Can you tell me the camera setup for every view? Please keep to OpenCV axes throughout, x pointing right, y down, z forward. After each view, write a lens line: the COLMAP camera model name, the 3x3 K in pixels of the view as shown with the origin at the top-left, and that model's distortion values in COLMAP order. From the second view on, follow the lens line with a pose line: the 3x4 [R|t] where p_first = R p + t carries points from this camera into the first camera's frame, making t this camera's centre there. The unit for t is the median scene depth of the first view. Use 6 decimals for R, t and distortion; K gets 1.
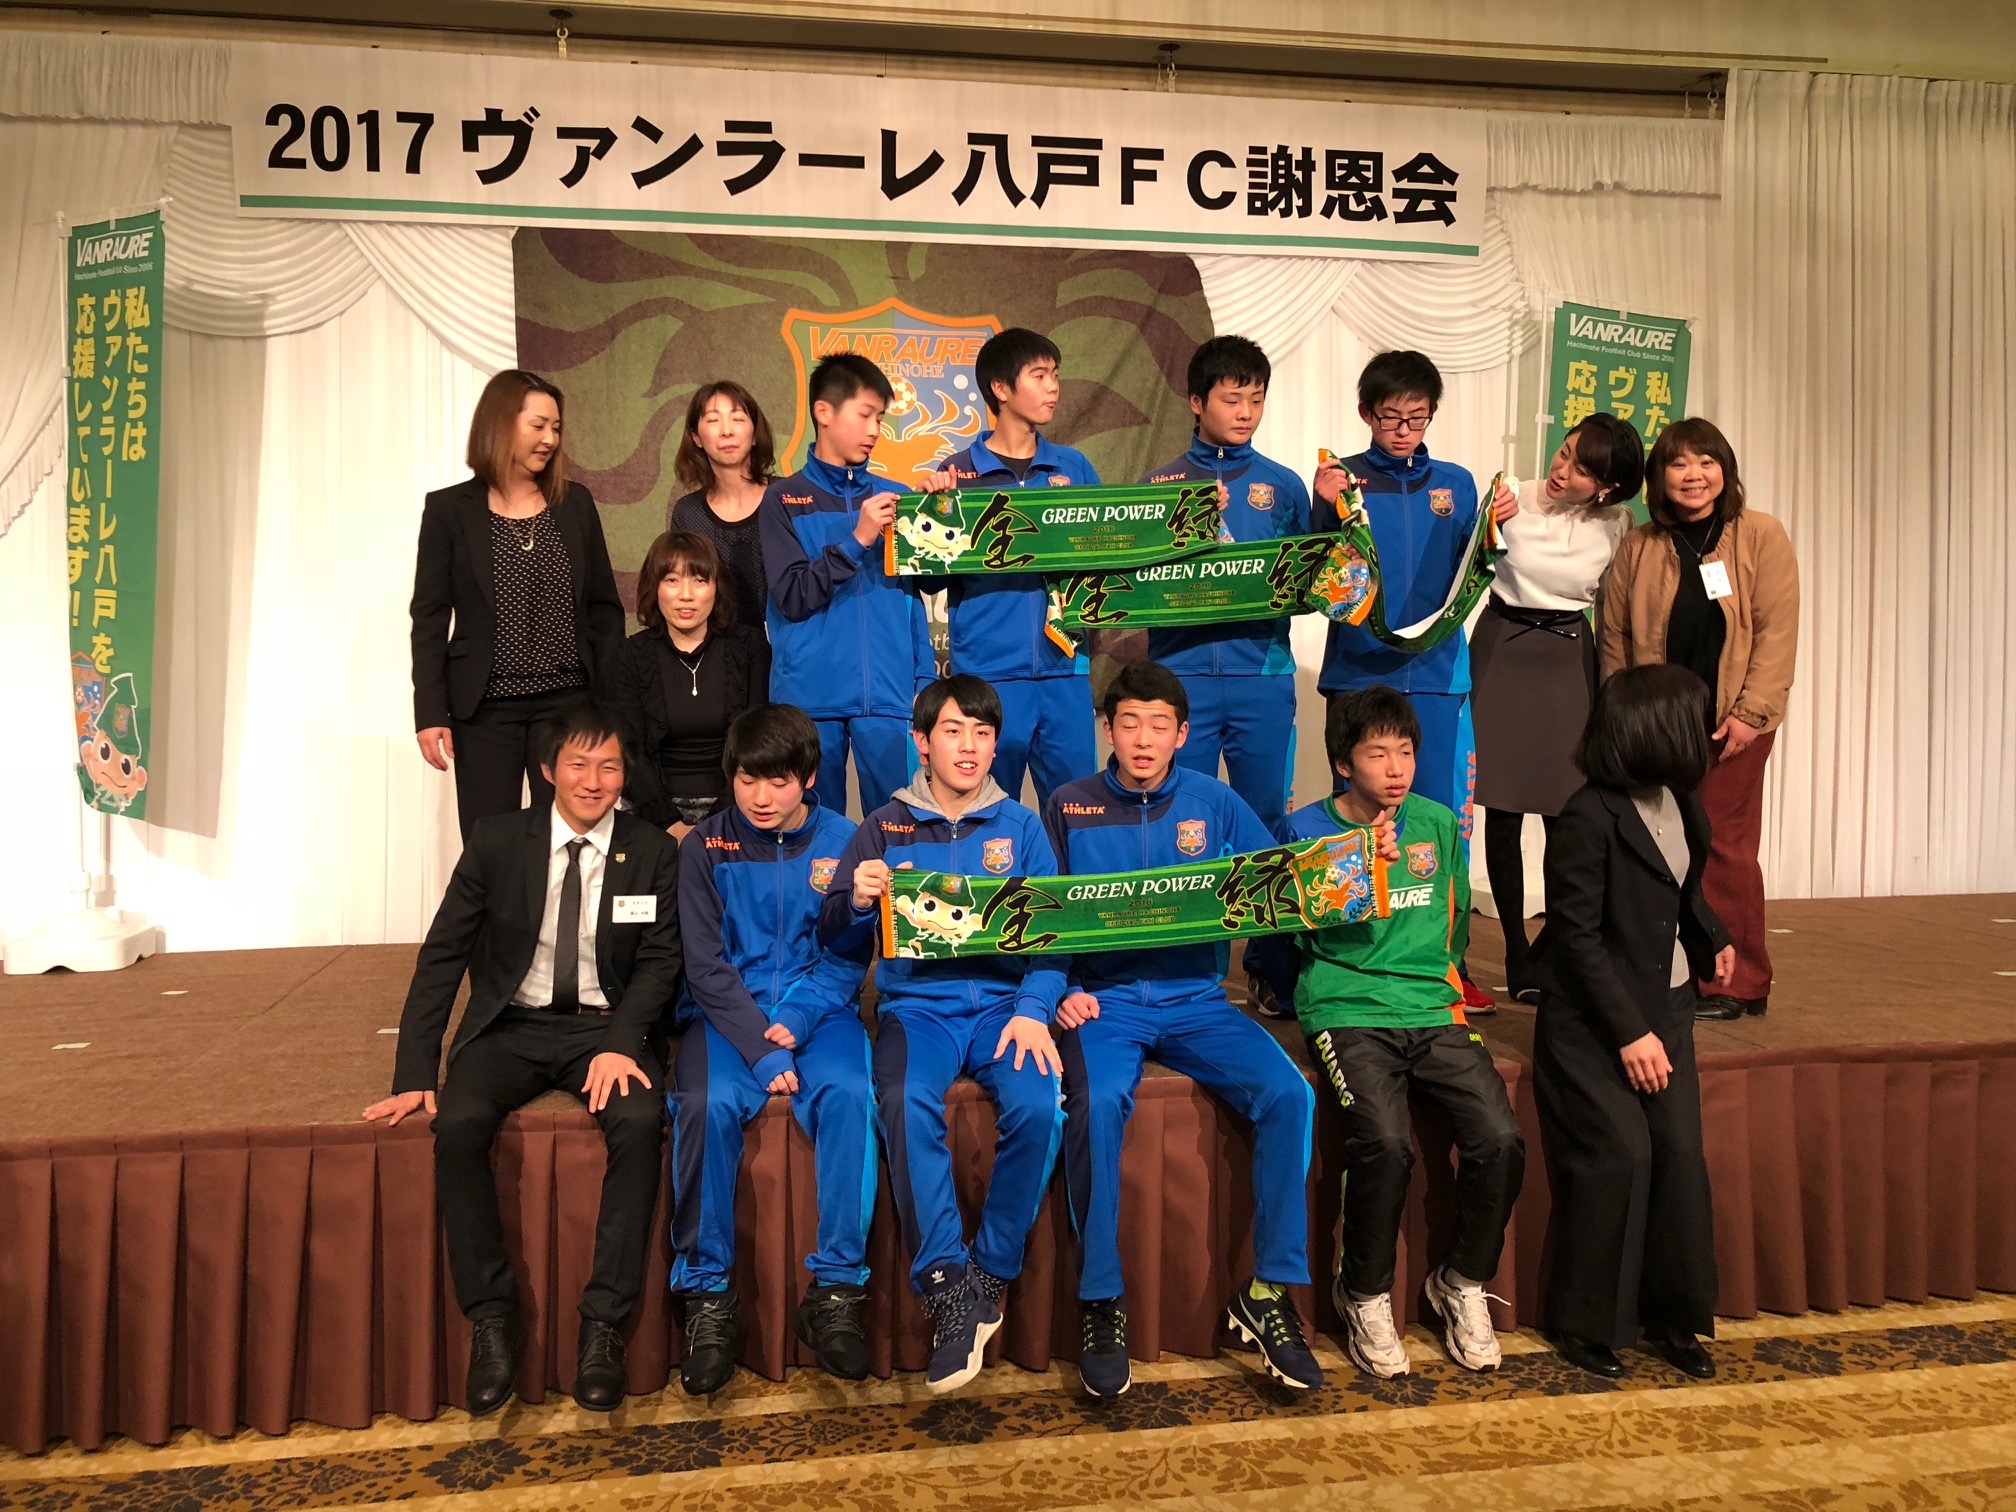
lens RADIAL K [[1671.7, 0, 1000.0], [0, 1671.7, 734.8], [0, 0, 1]] dist [0.023076, -0.005491]
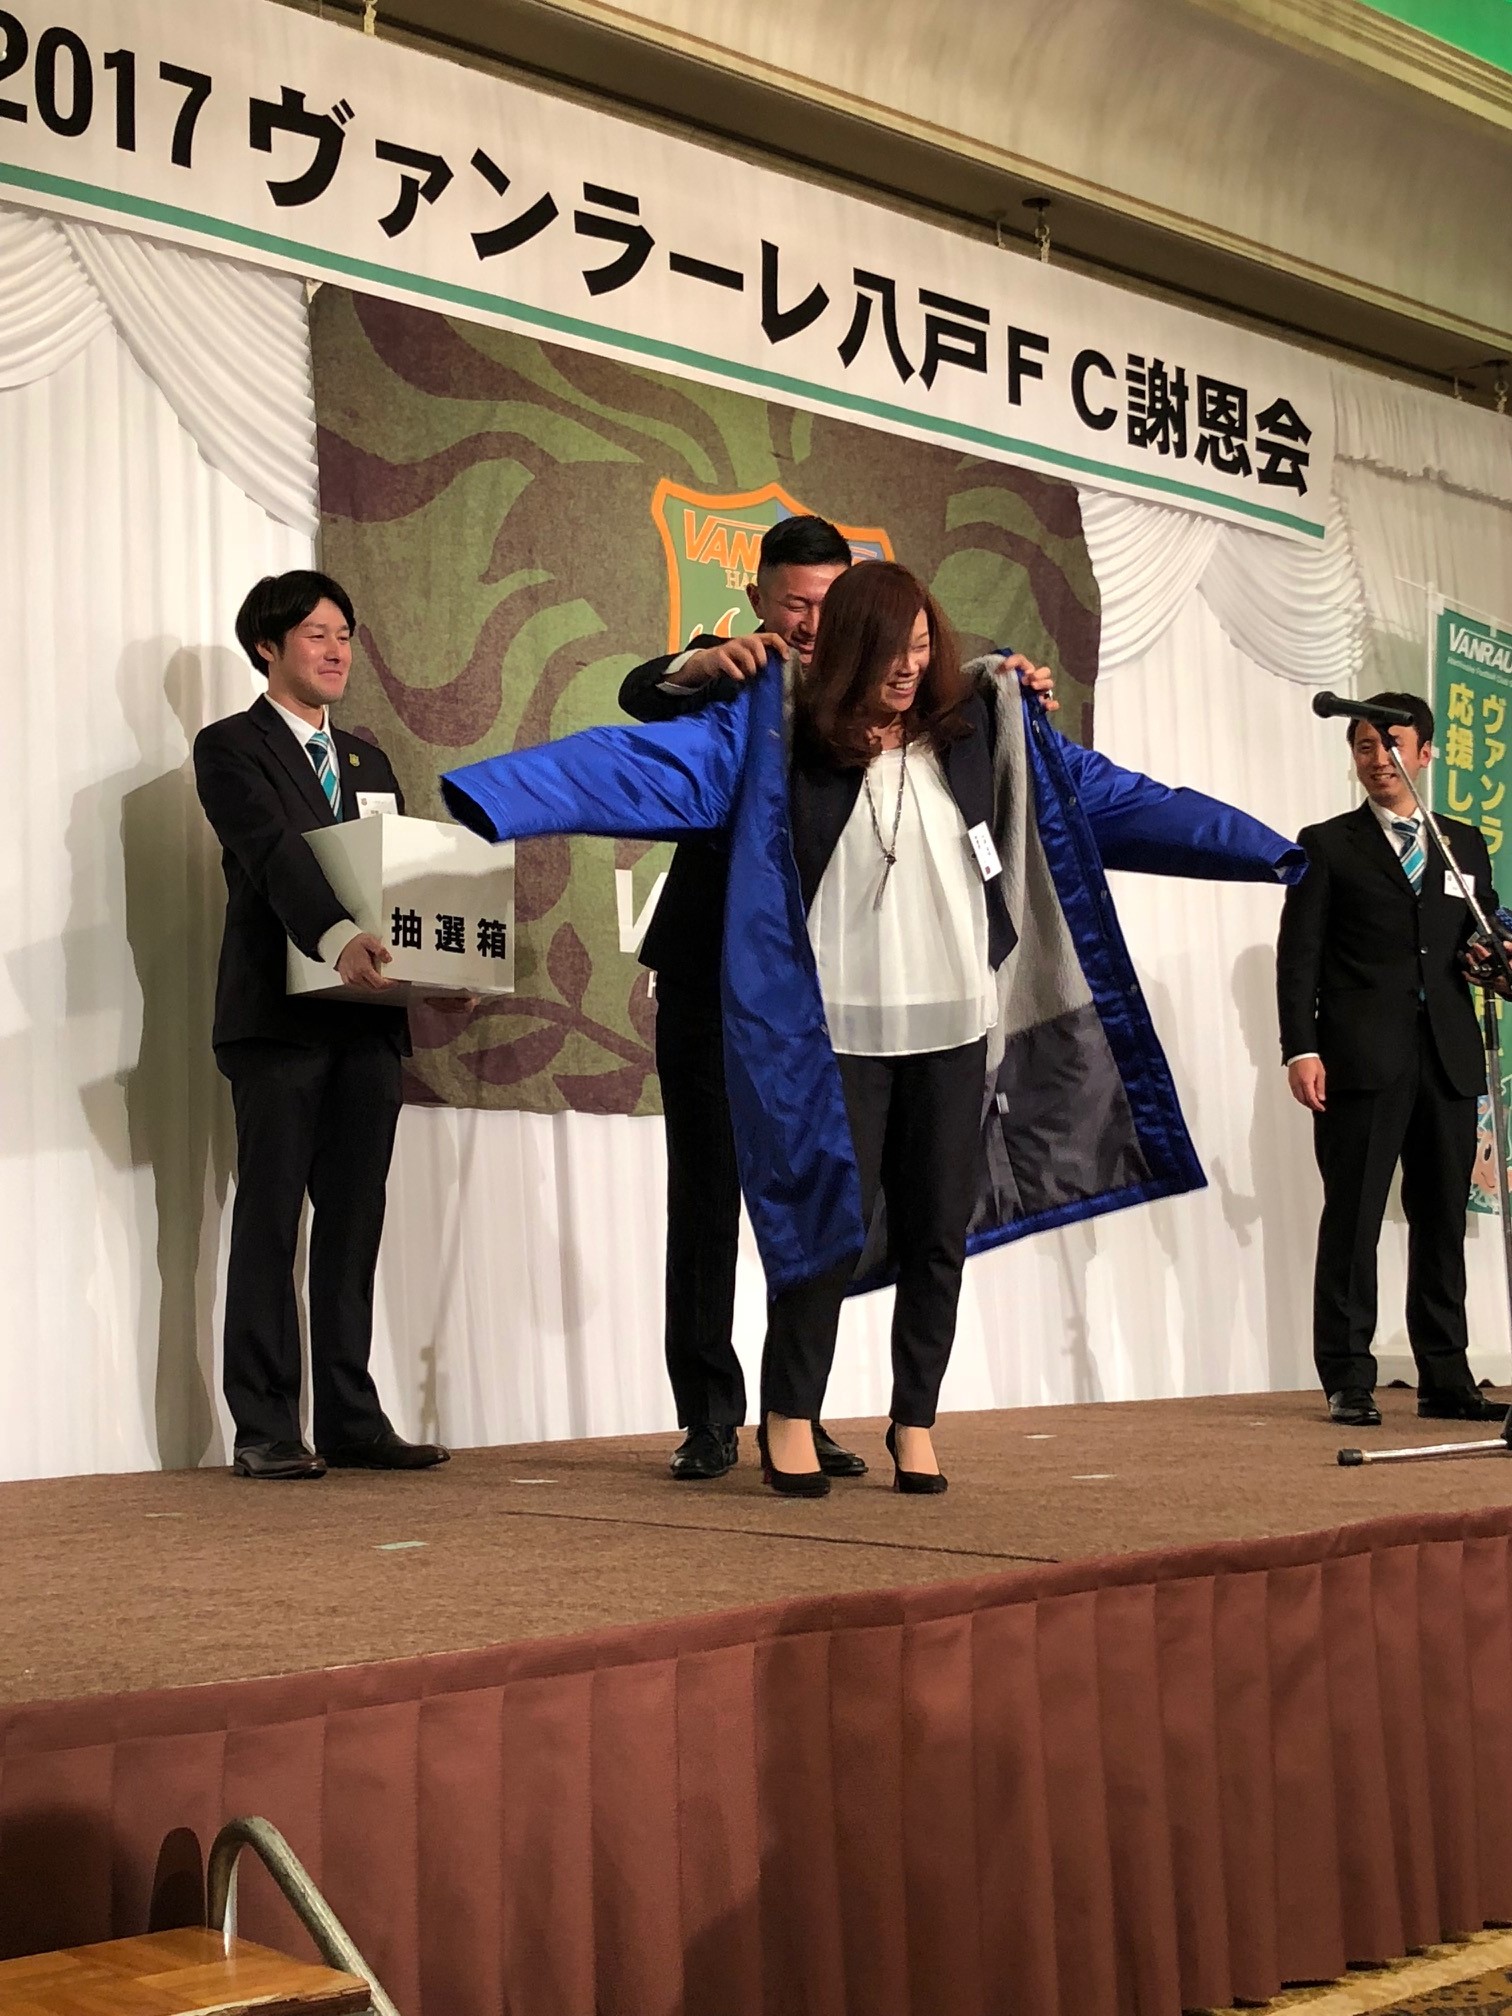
lens RADIAL K [[2820.5, 0, 787.2], [0, 2820.5, 991.5], [0, 0, 1]] dist [0.101608, 0.000000]
pose [[0.839932, 0.046028, 0.540737, -0.665424], [0.021805, 0.992730, -0.118373, 0.078082], [-0.542254, 0.111216, 0.832822, 0.066429]]
